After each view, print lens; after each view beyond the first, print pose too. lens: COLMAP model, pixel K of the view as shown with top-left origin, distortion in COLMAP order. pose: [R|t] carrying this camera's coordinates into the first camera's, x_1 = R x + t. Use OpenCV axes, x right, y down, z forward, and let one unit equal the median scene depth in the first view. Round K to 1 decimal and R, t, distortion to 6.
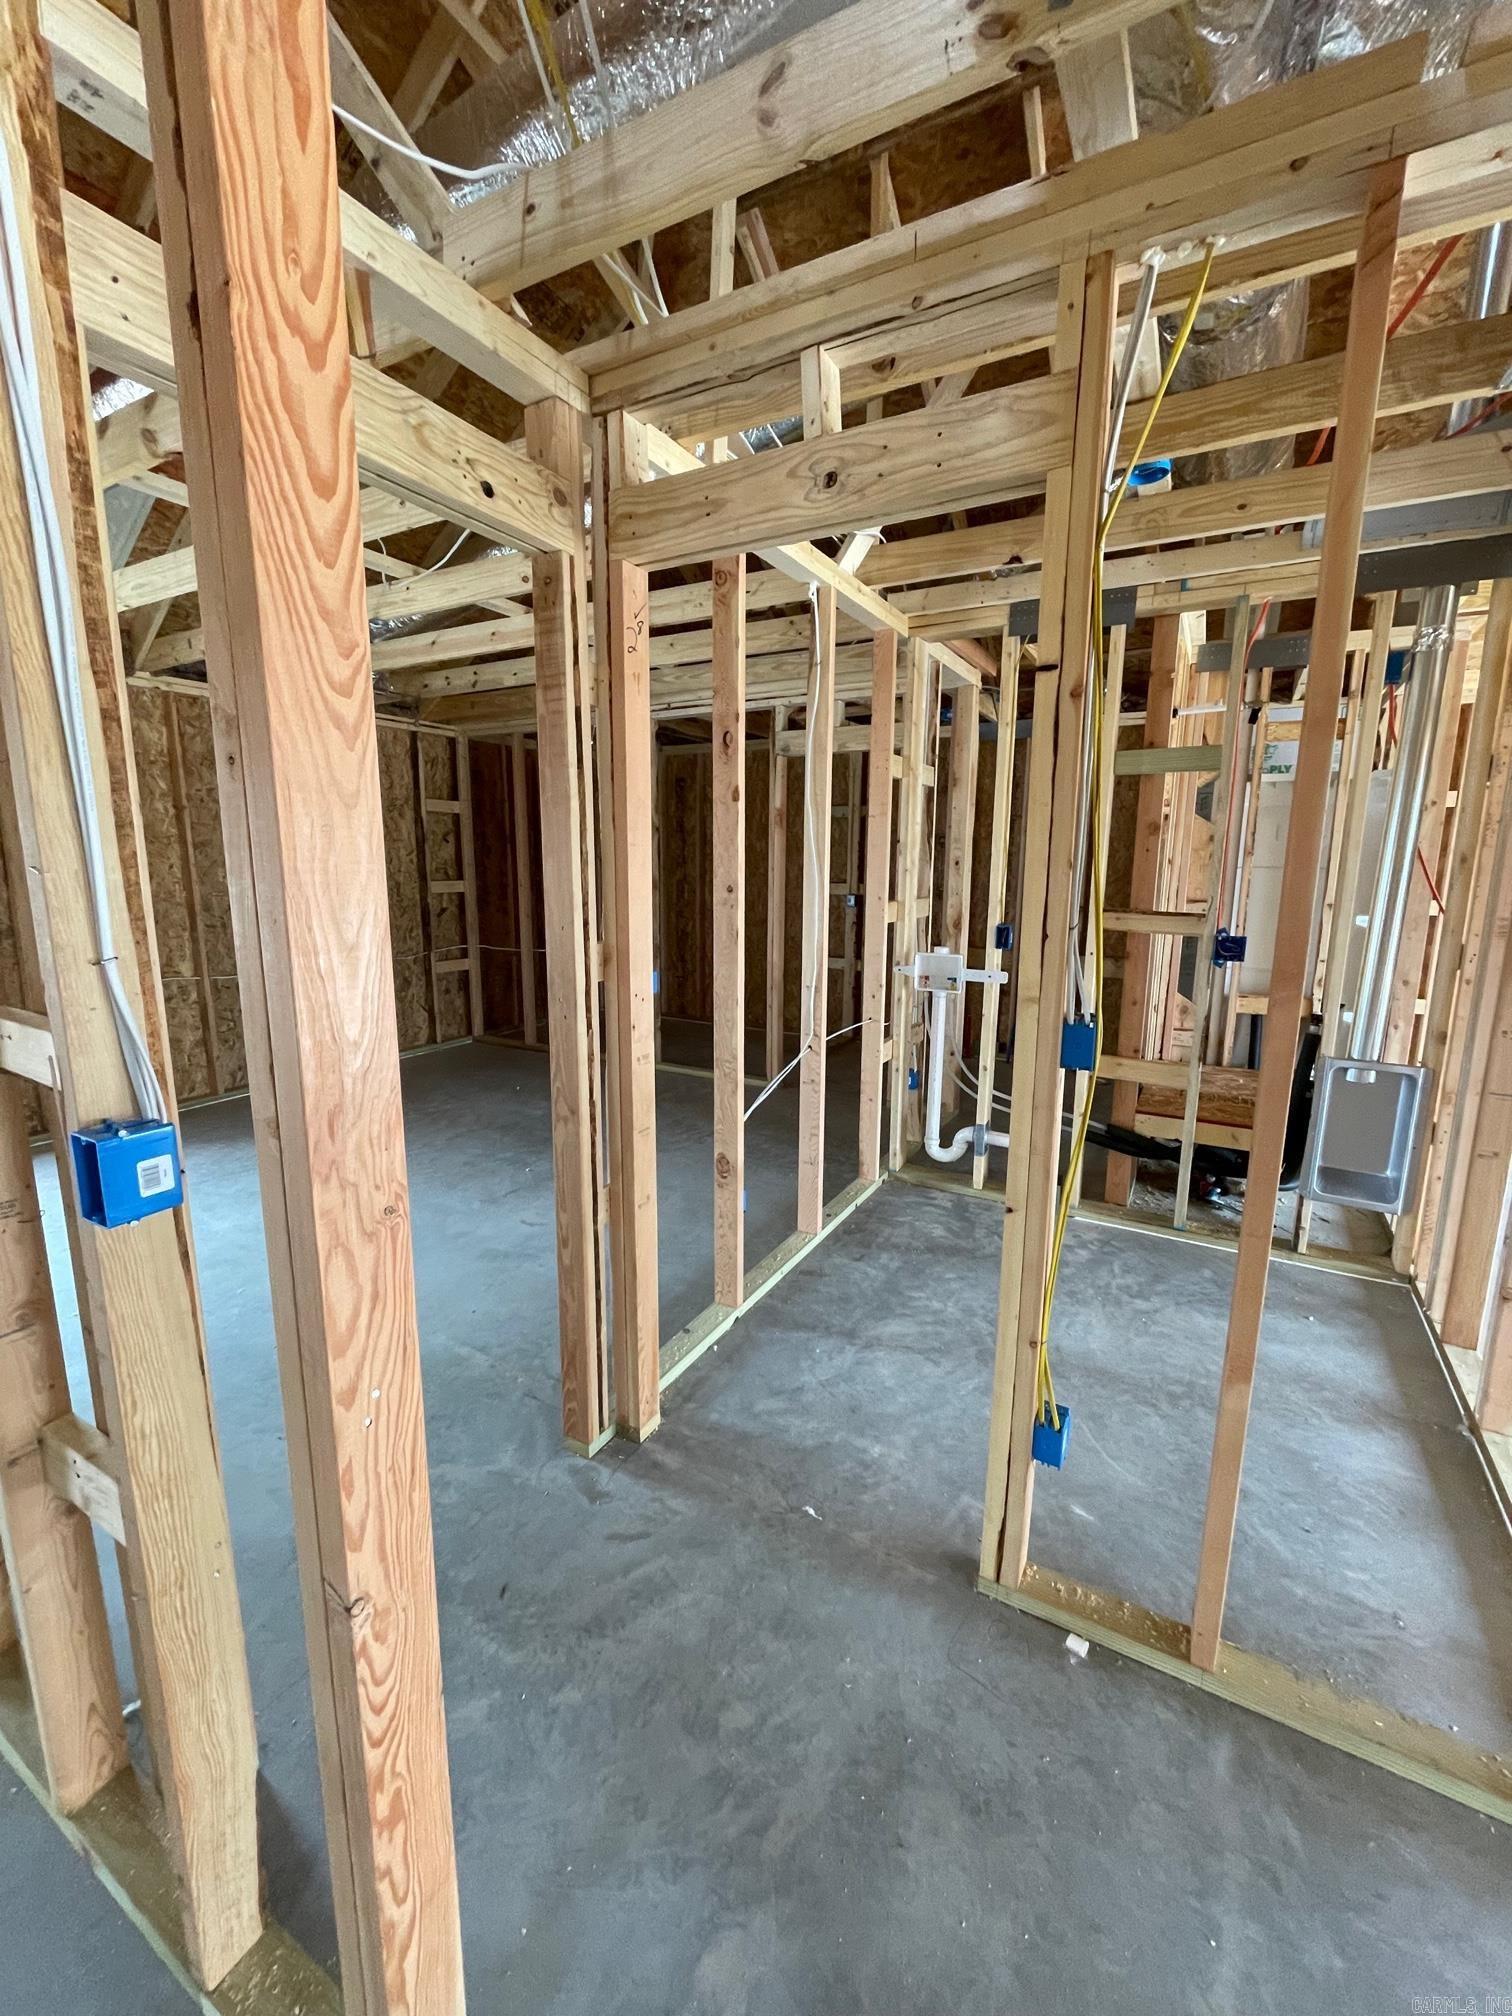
lens RADIAL K [[813.9, 0, 760.3], [0, 813.9, 1004.0], [0, 0, 1]] dist [-0.002089, -0.000026]
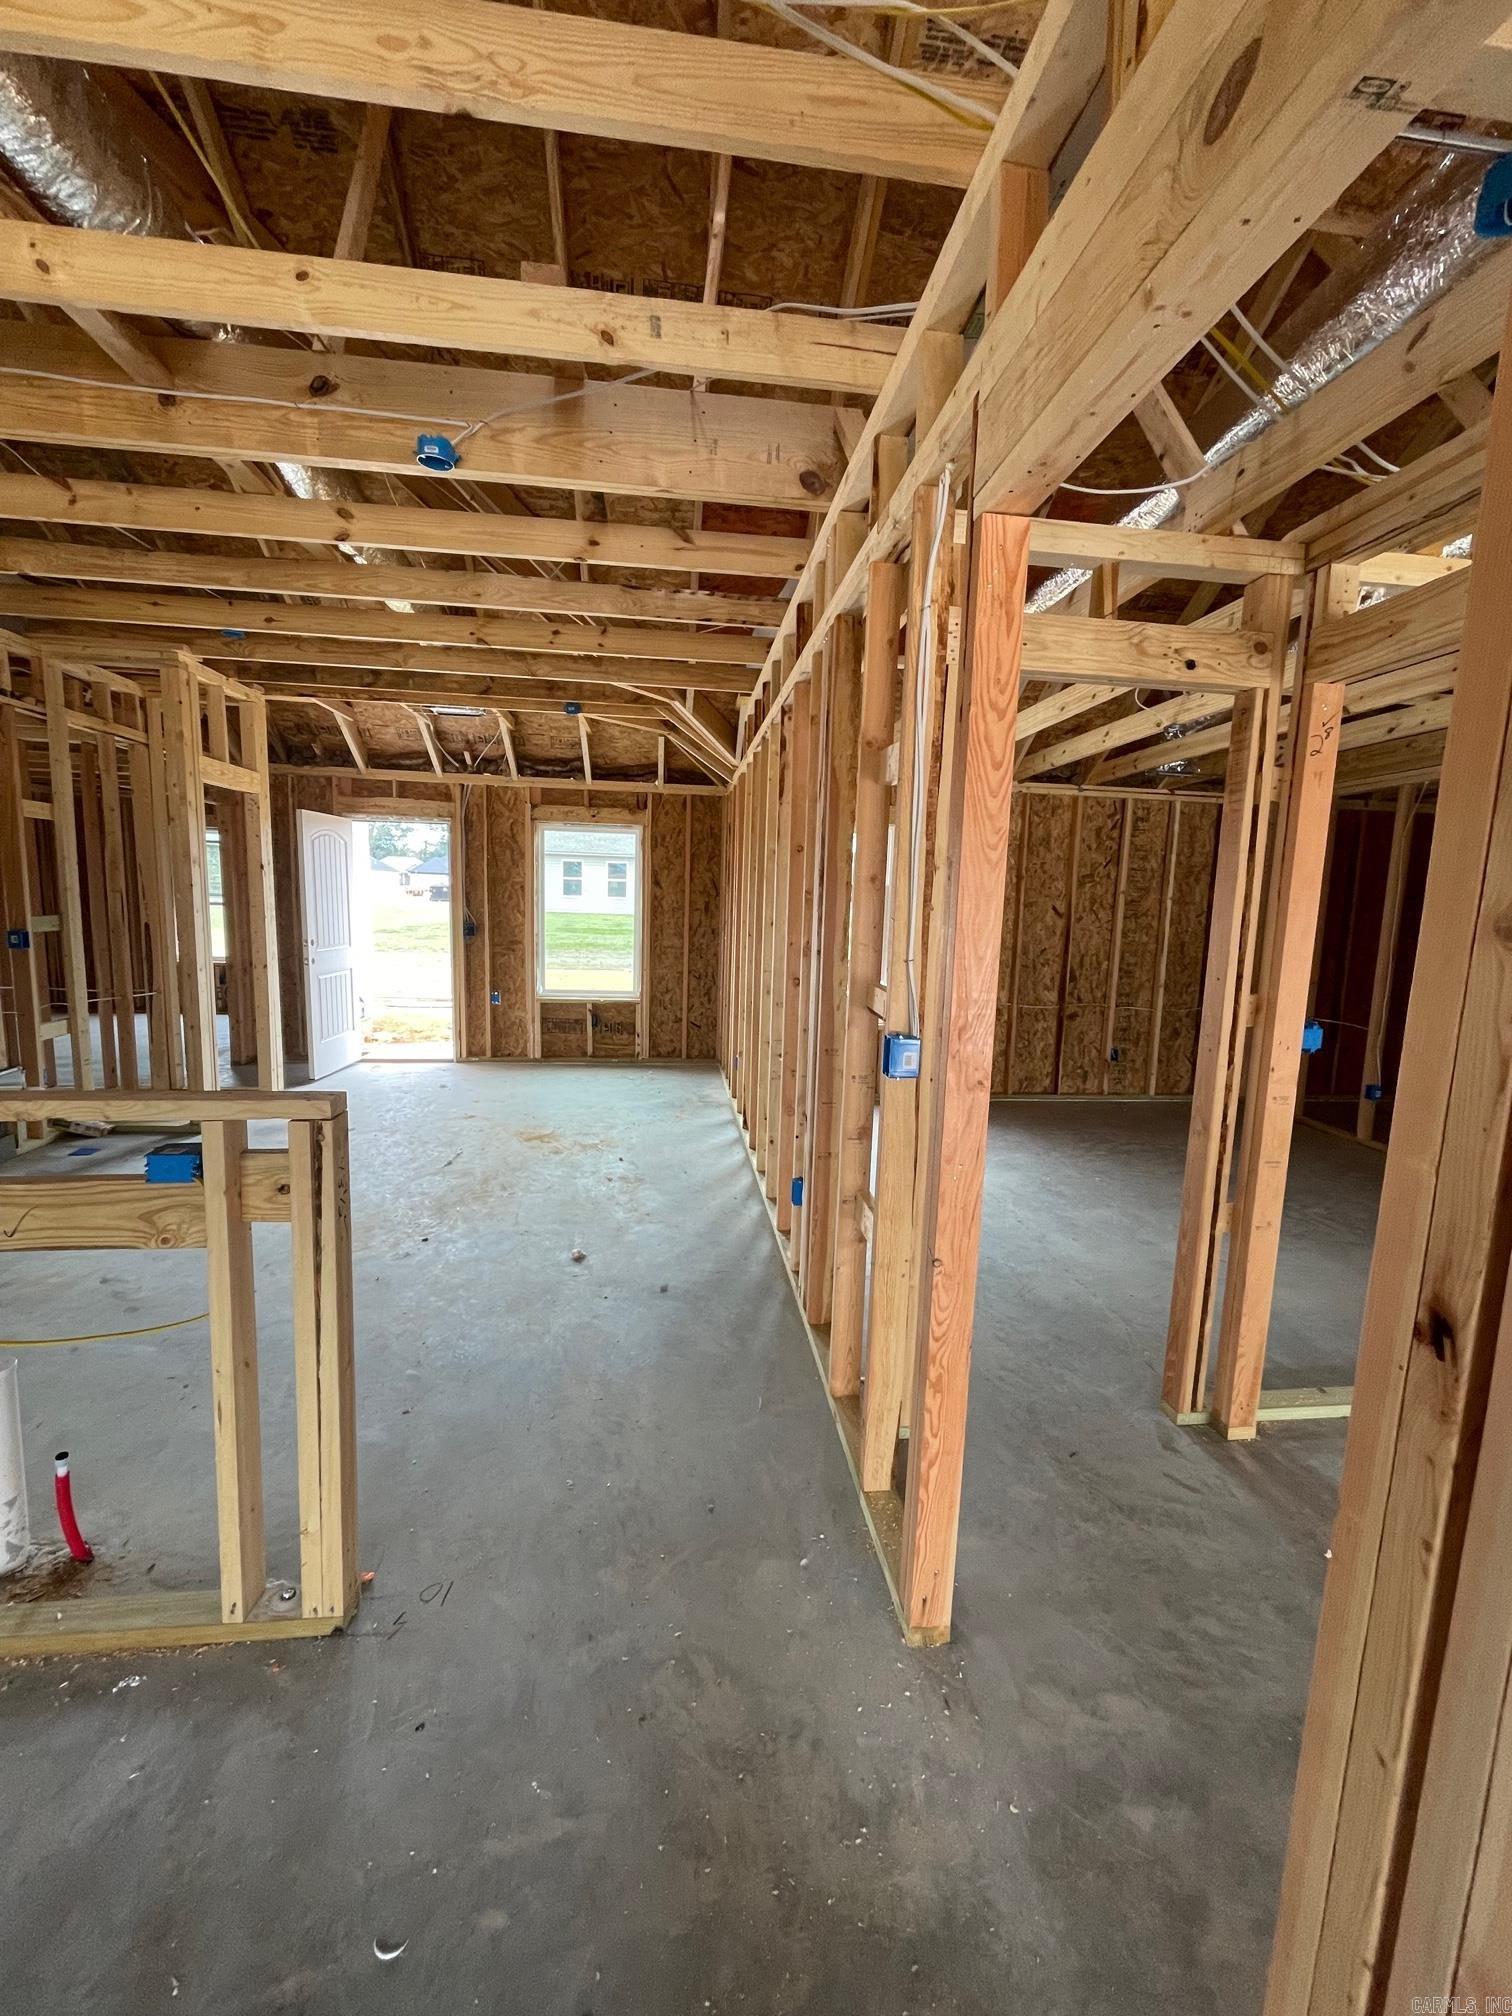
lens RADIAL K [[813.9, 0, 760.1], [0, 813.9, 1006.2], [0, 0, 1]] dist [-0.002089, -0.000026]
pose [[0.586433, 0.115407, -0.801734, 0.379834], [-0.170711, 0.985175, 0.016946, 0.050350], [0.791805, 0.126927, 0.597440, -0.322148]]
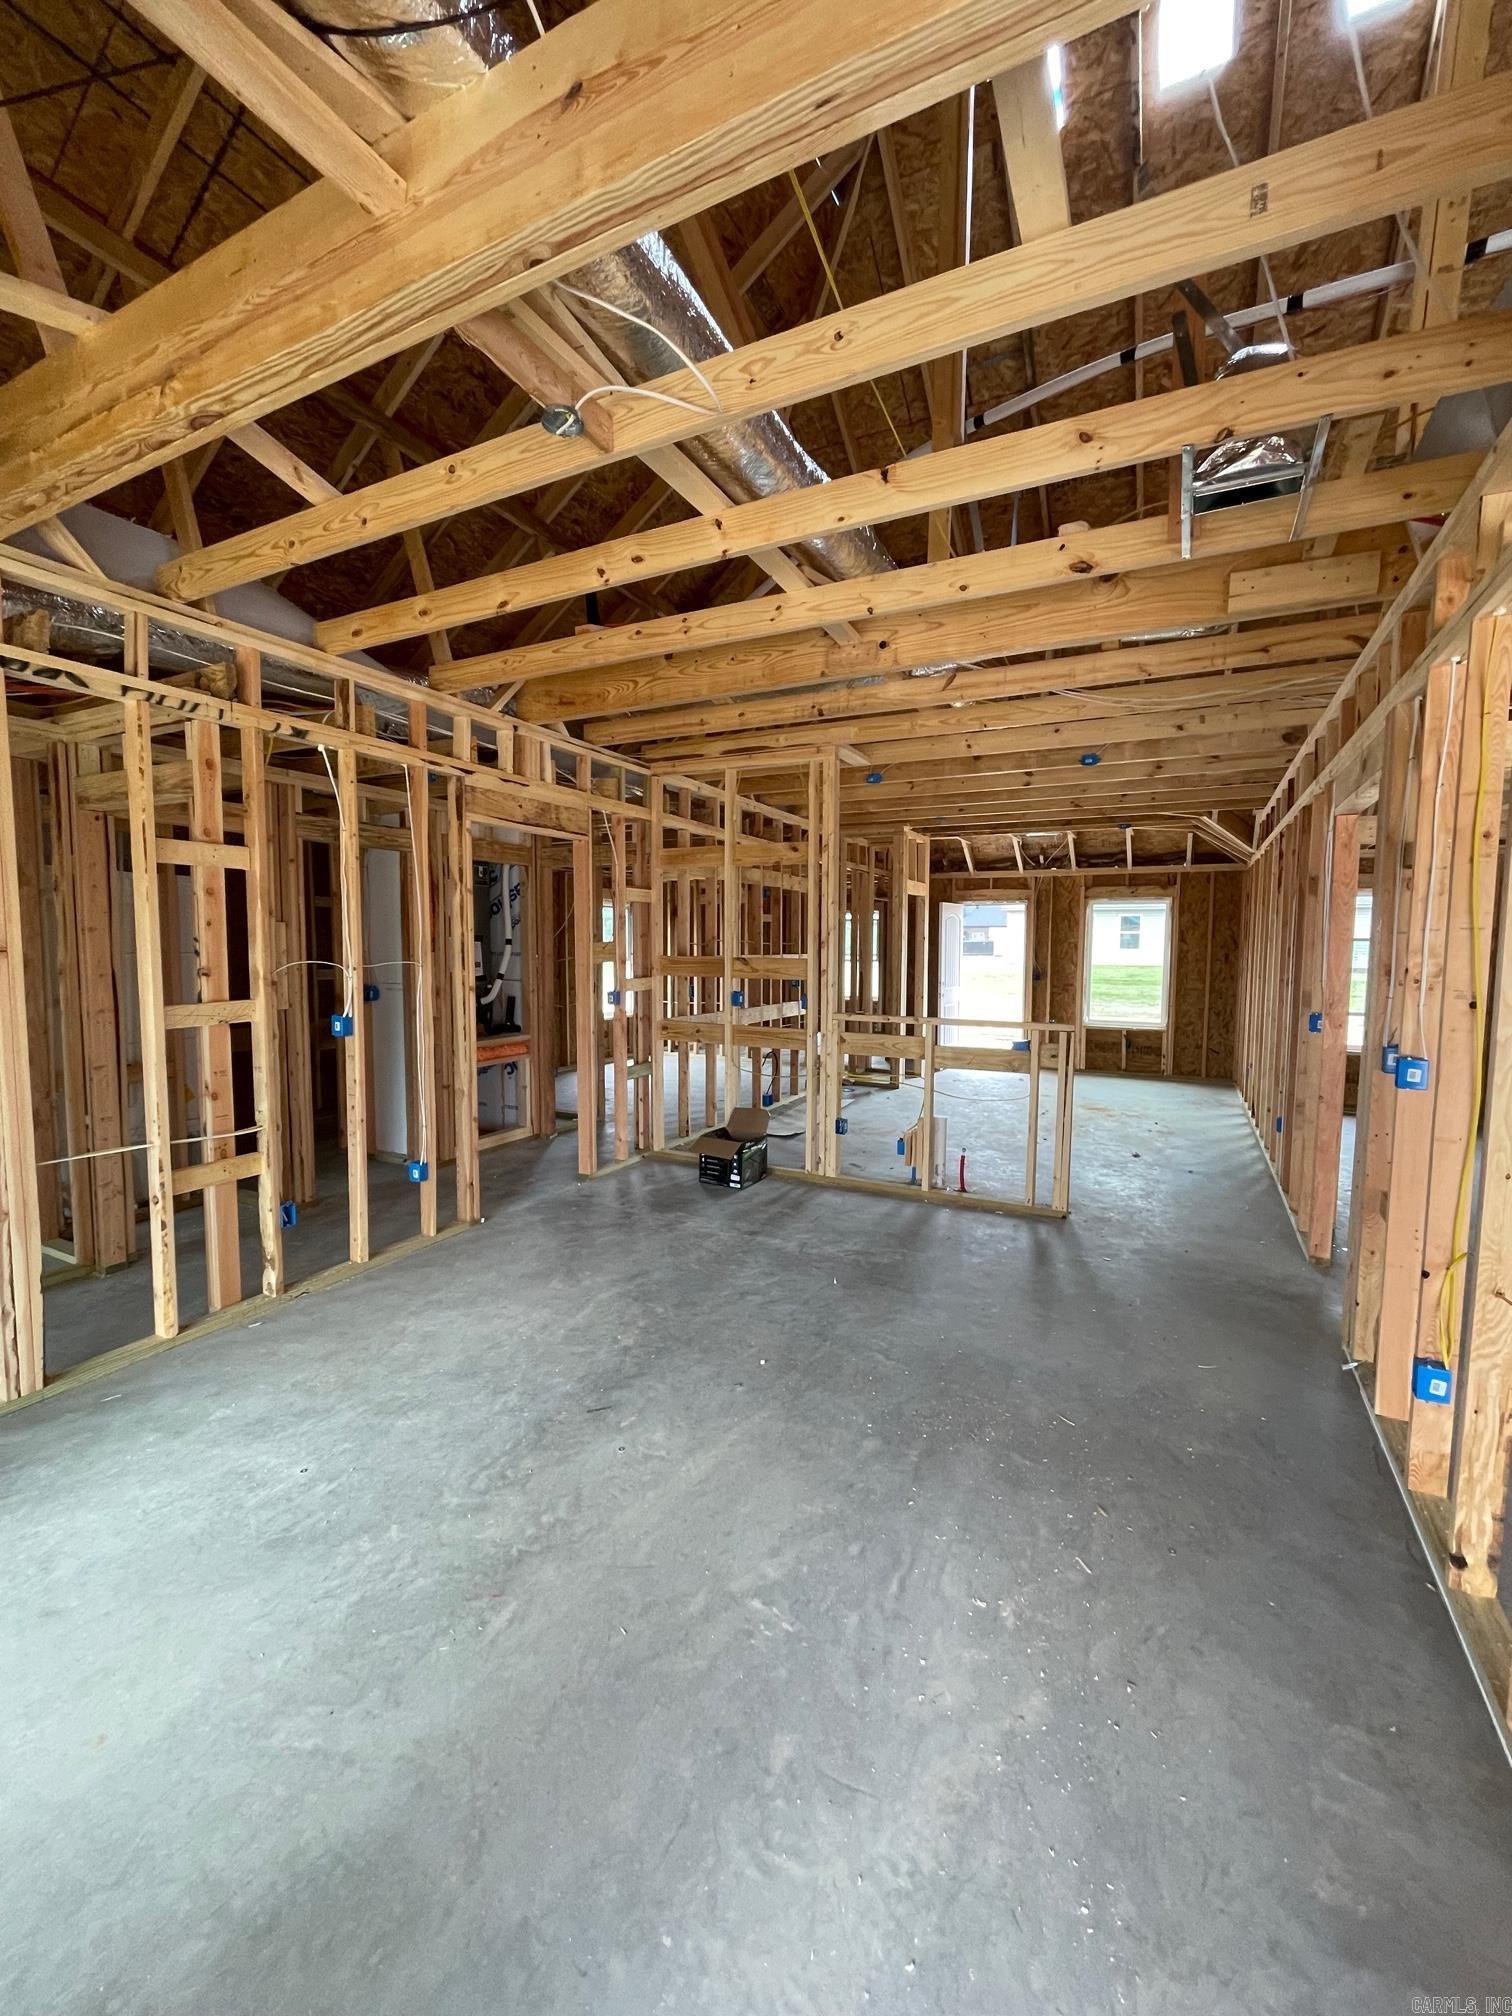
lens RADIAL K [[813.9, 0, 764.7], [0, 813.9, 1003.5], [0, 0, 1]] dist [-0.002089, -0.000026]
pose [[0.040883, 0.066907, -0.996921, 2.018364], [-0.184823, 0.981043, 0.058262, 0.208142], [0.981921, 0.181872, 0.052474, -1.301848]]
